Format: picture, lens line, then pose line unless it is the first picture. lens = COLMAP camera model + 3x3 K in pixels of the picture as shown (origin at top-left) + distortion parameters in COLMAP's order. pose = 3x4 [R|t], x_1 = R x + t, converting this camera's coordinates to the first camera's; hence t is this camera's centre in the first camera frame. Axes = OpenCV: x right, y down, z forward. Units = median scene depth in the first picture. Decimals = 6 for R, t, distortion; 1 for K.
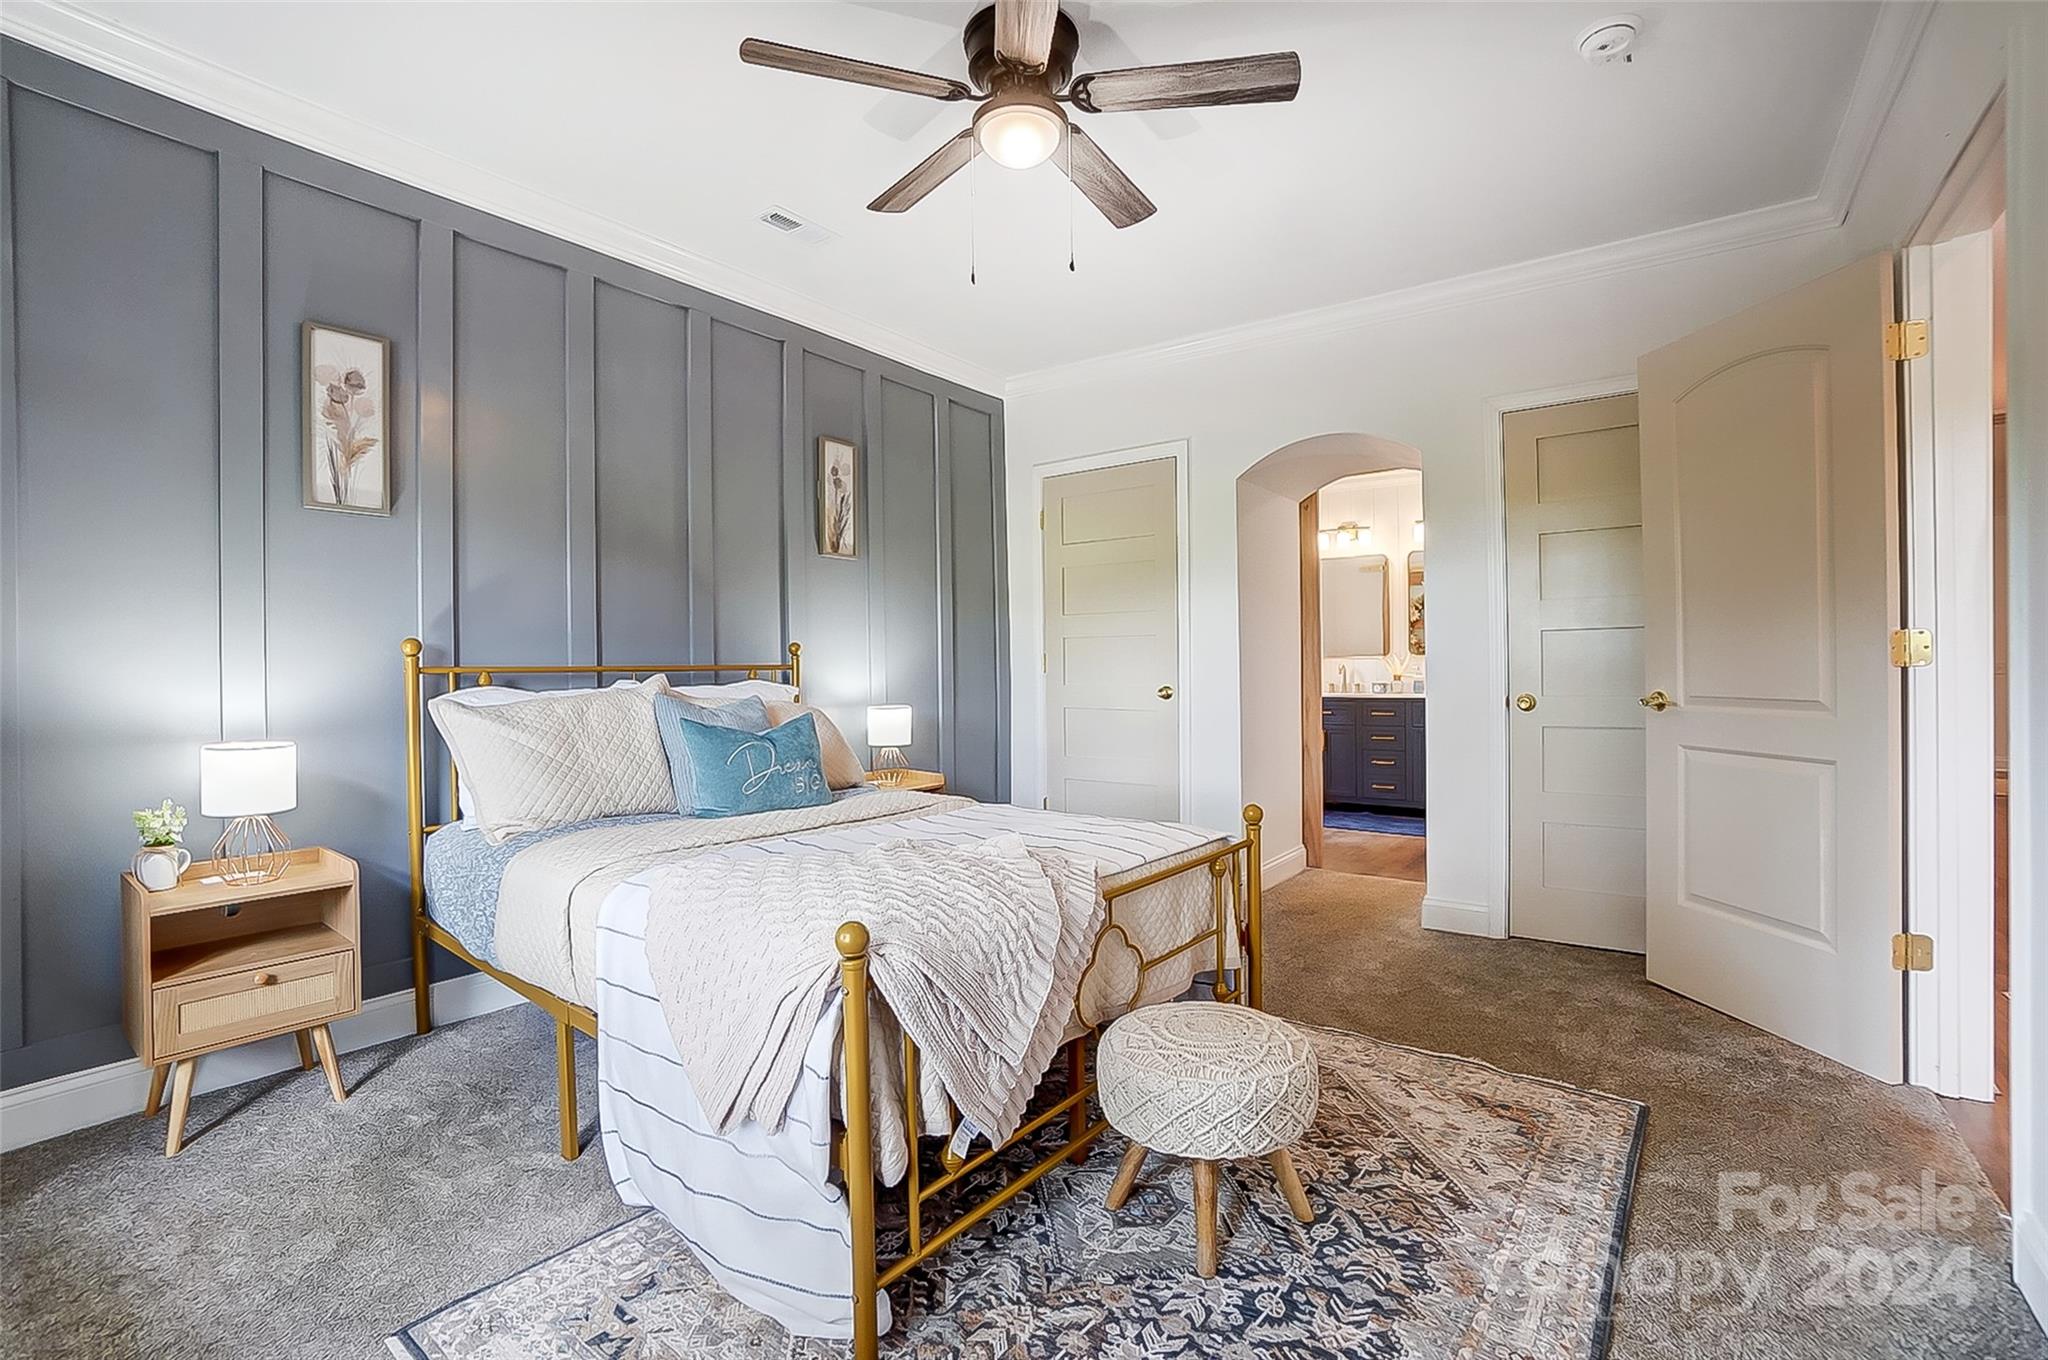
lens RADIAL K [[911.2, 0, 1009.8], [0, 911.2, 672.1], [0, 0, 1]] dist [-0.037734, 0.007884]
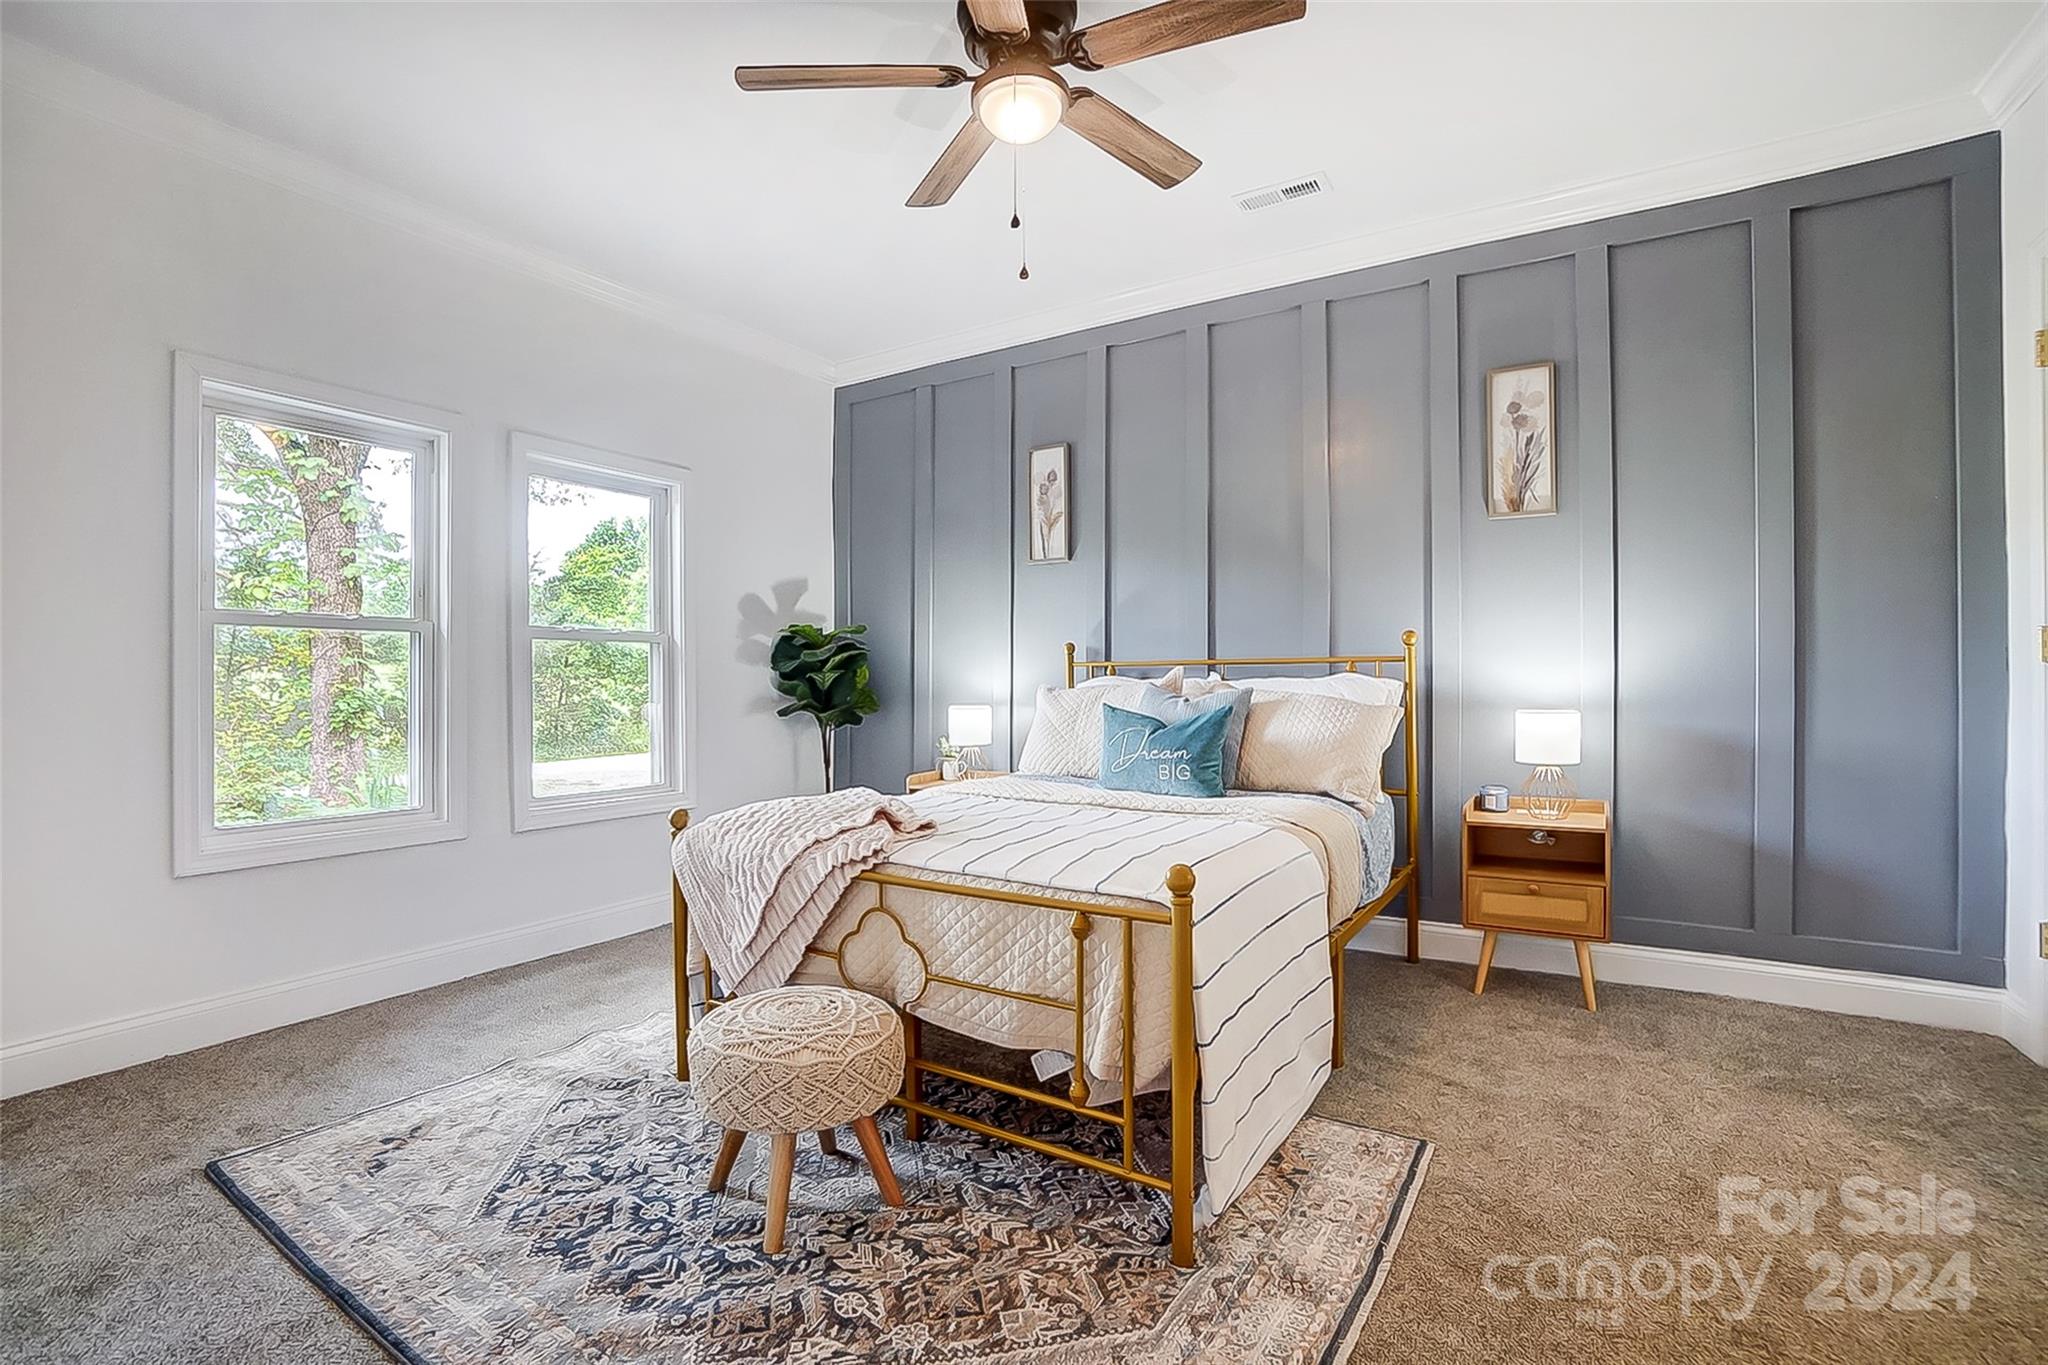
lens RADIAL K [[911.2, 0, 1007.9], [0, 911.2, 686.1], [0, 0, 1]] dist [-0.037734, 0.007884]
pose [[0.104592, 0.017137, -0.994368, 0.827839], [0.000324, 0.999851, 0.017265, 0.008113], [0.994515, -0.002128, 0.104571, 0.748451]]
